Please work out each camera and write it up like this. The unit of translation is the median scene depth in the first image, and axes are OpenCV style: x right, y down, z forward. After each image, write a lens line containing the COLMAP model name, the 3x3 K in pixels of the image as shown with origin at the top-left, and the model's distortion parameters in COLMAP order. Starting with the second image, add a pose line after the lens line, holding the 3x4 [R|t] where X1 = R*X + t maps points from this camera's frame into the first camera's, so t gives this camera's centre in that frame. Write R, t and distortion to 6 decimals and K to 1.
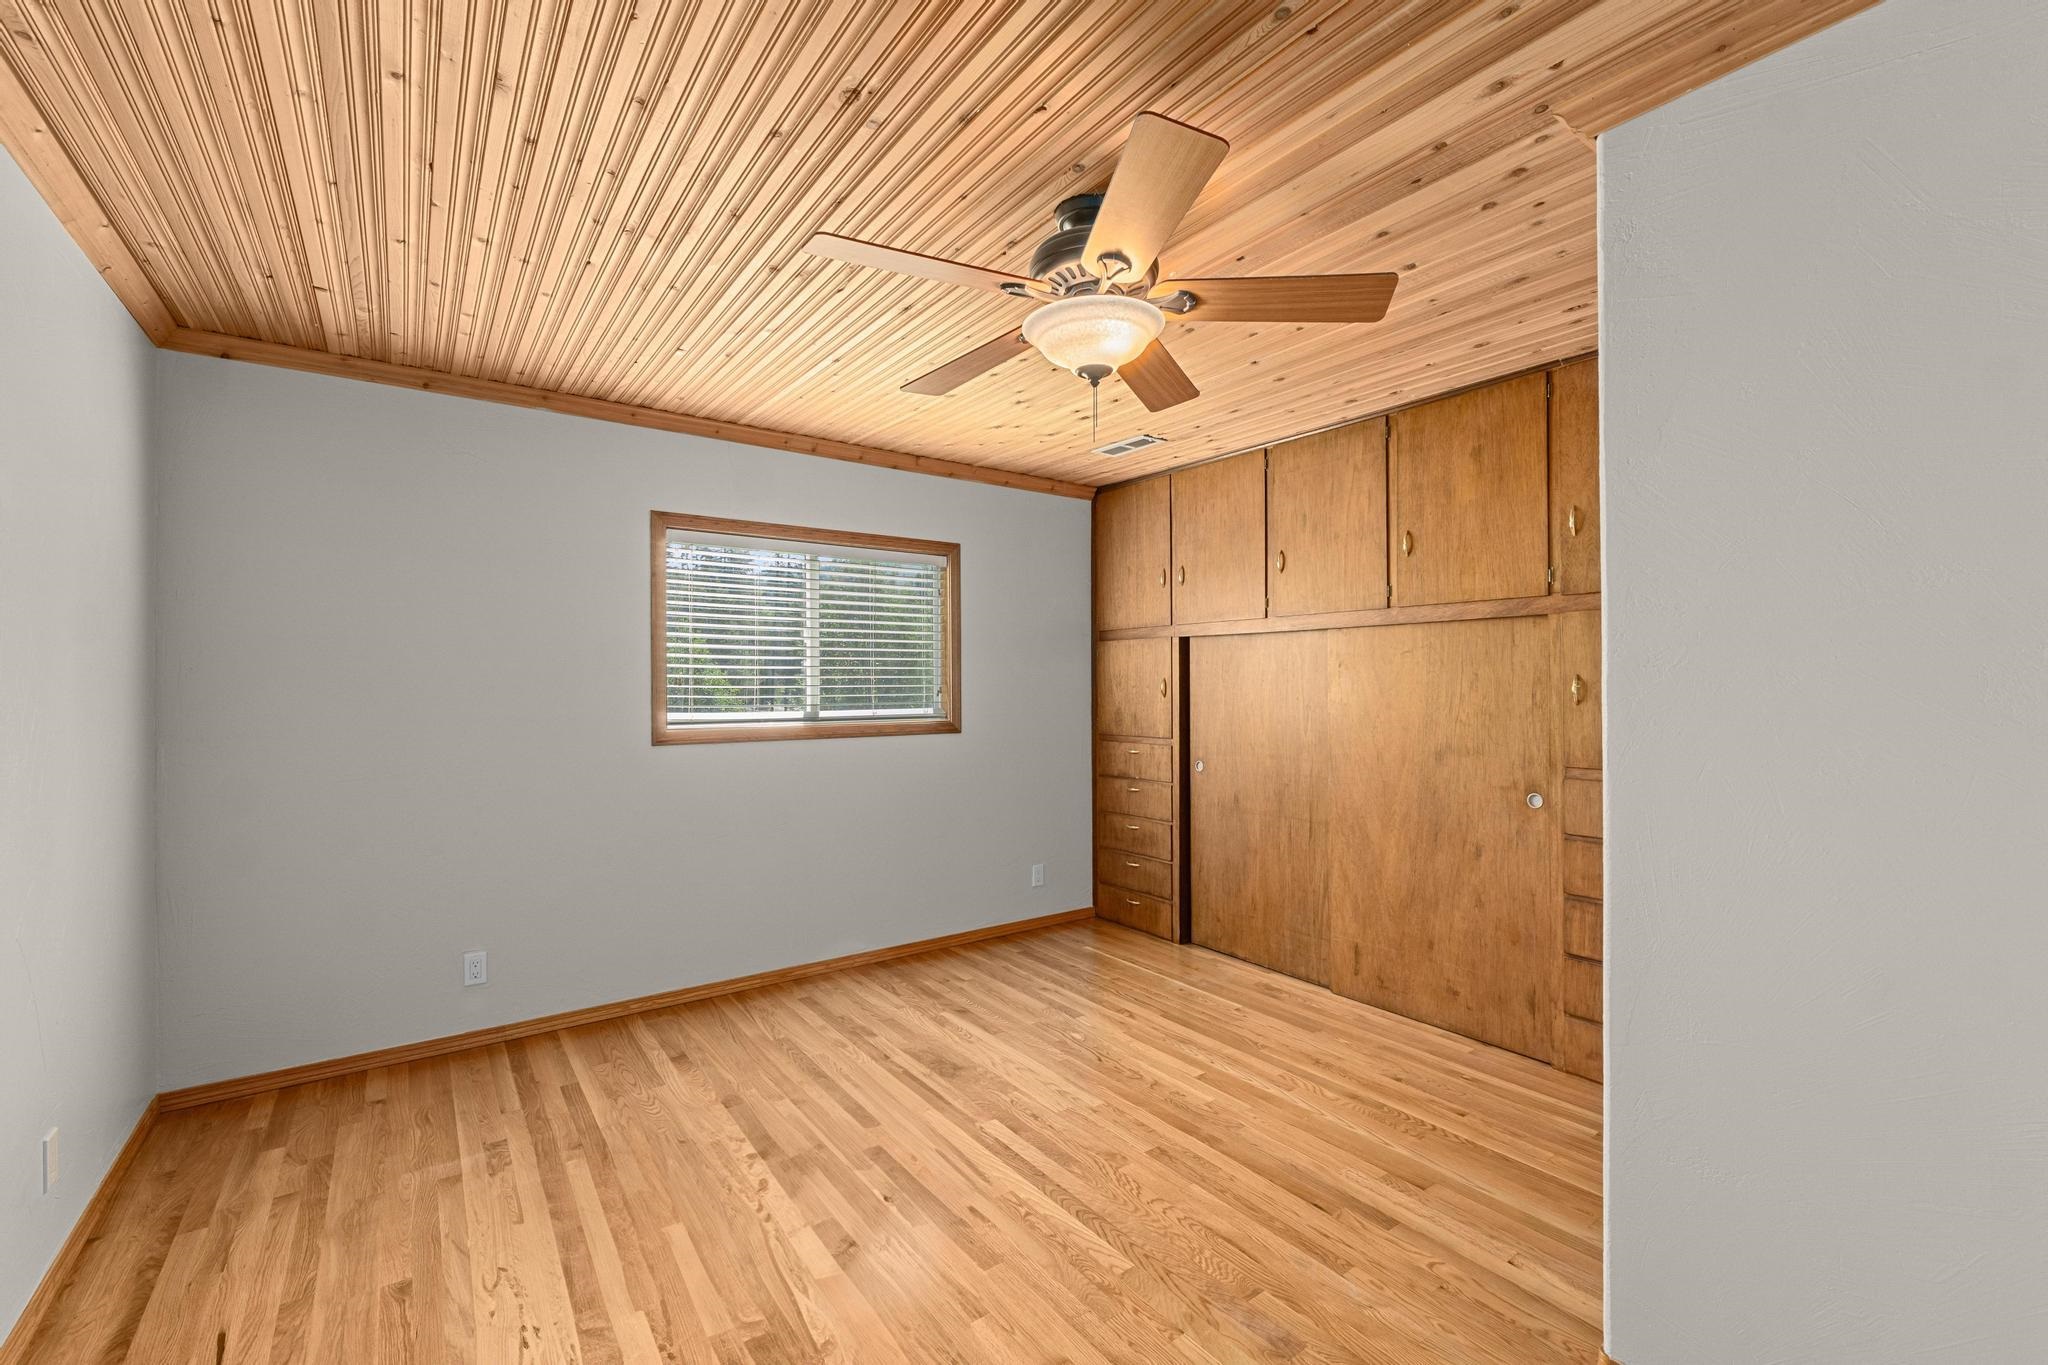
lens RADIAL K [[860.2, 0, 1027.5], [0, 860.2, 683.4], [0, 0, 1]] dist [-0.006402, -0.000072]
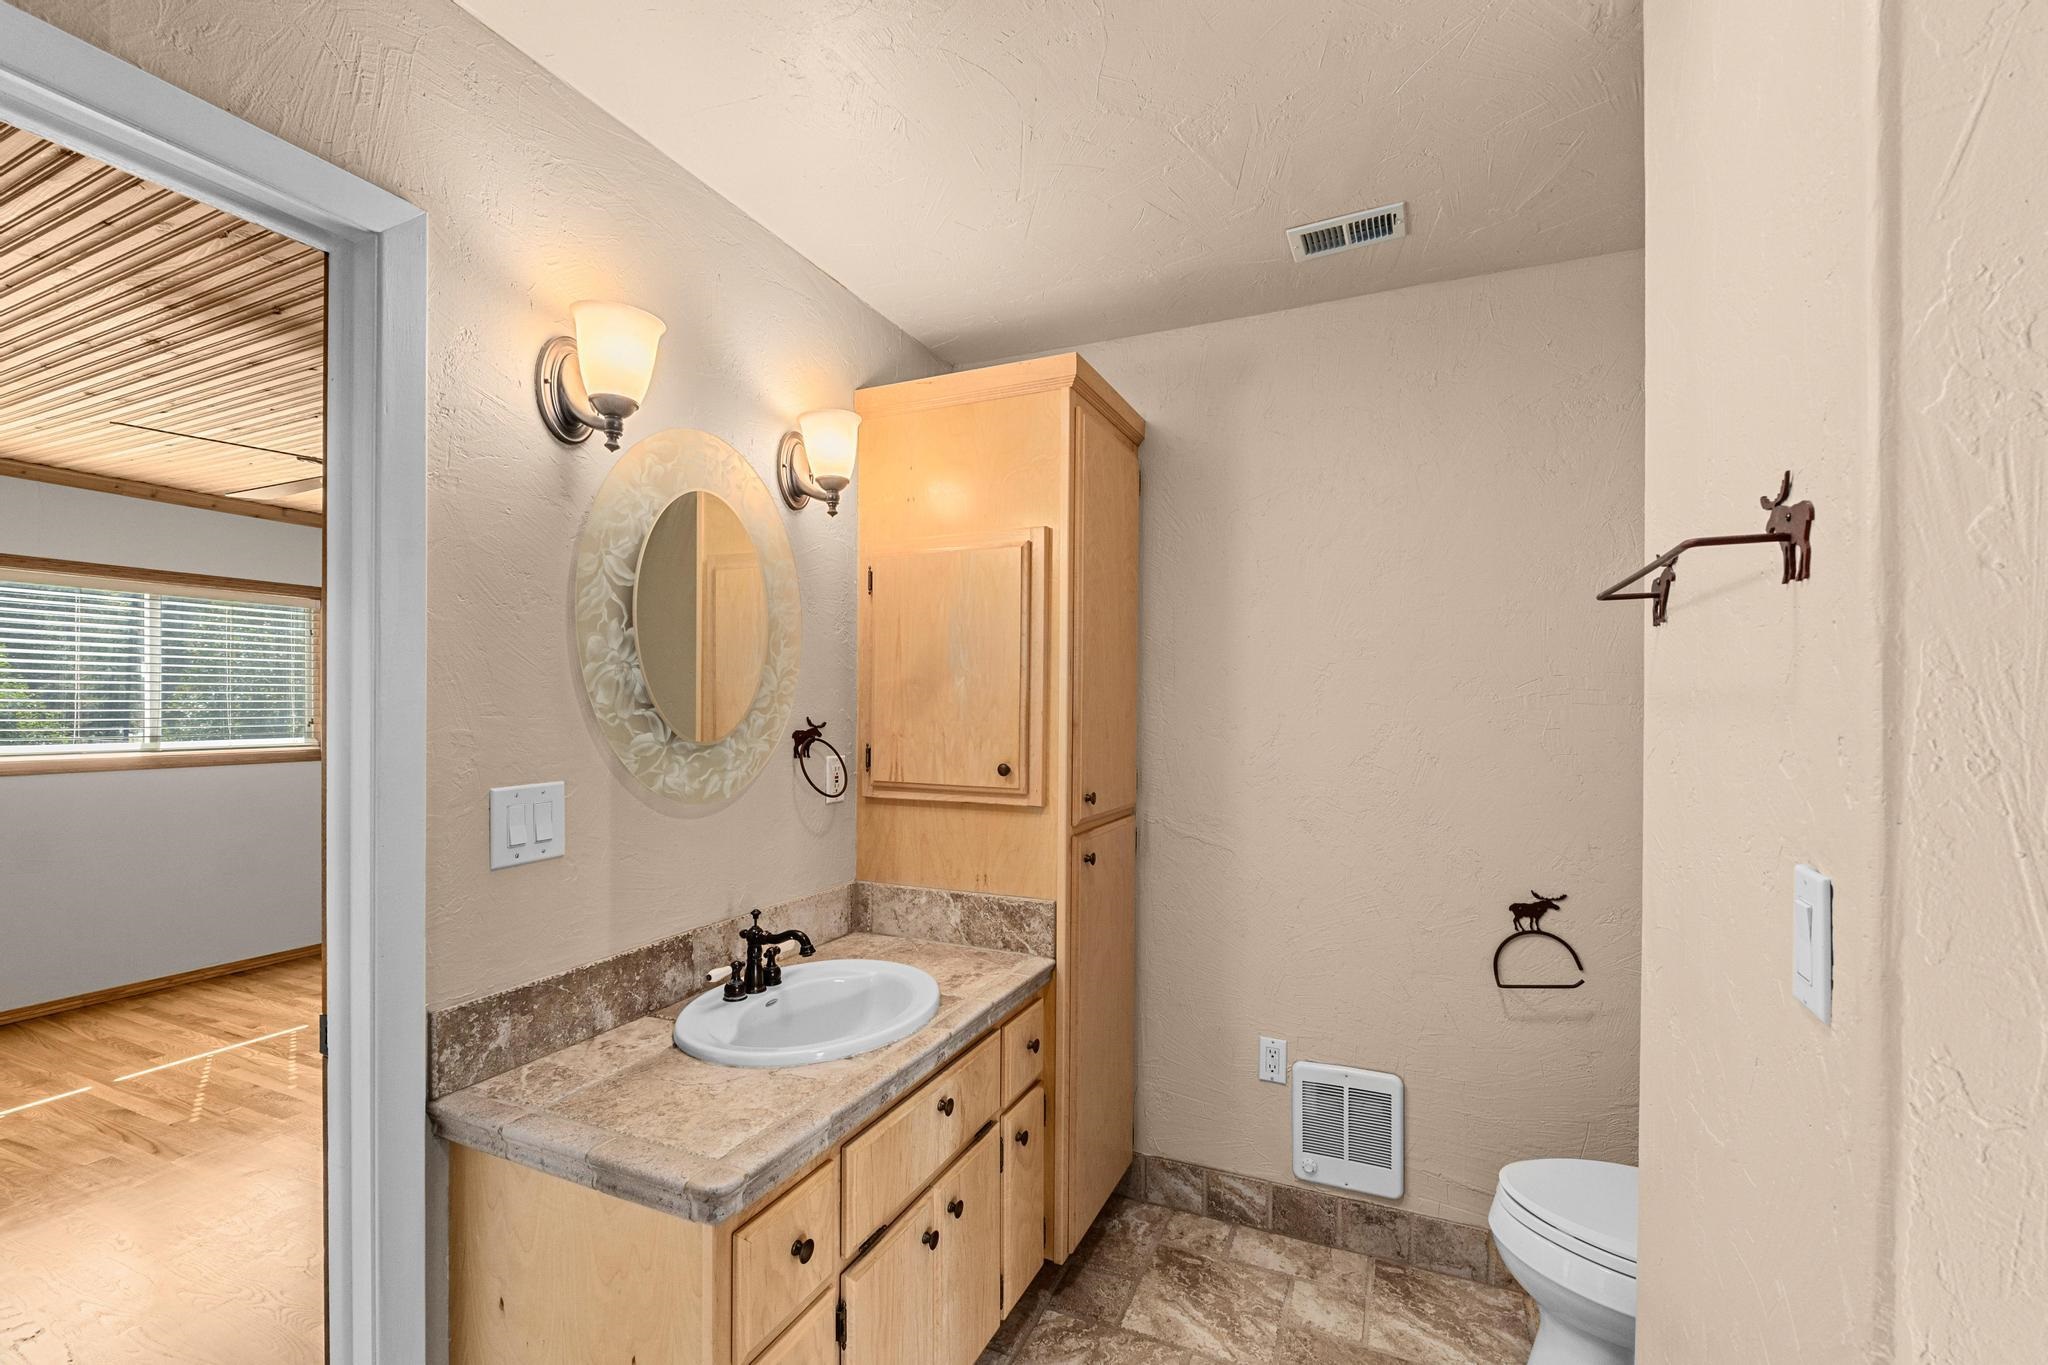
lens RADIAL K [[860.2, 0, 1020.1], [0, 860.2, 710.4], [0, 0, 1]] dist [-0.006402, -0.000072]
pose [[0.868378, 0.003044, 0.495893, 0.165240], [-0.004920, 0.999985, 0.002478, -0.016047], [-0.495878, -0.004592, 0.868380, -0.466783]]
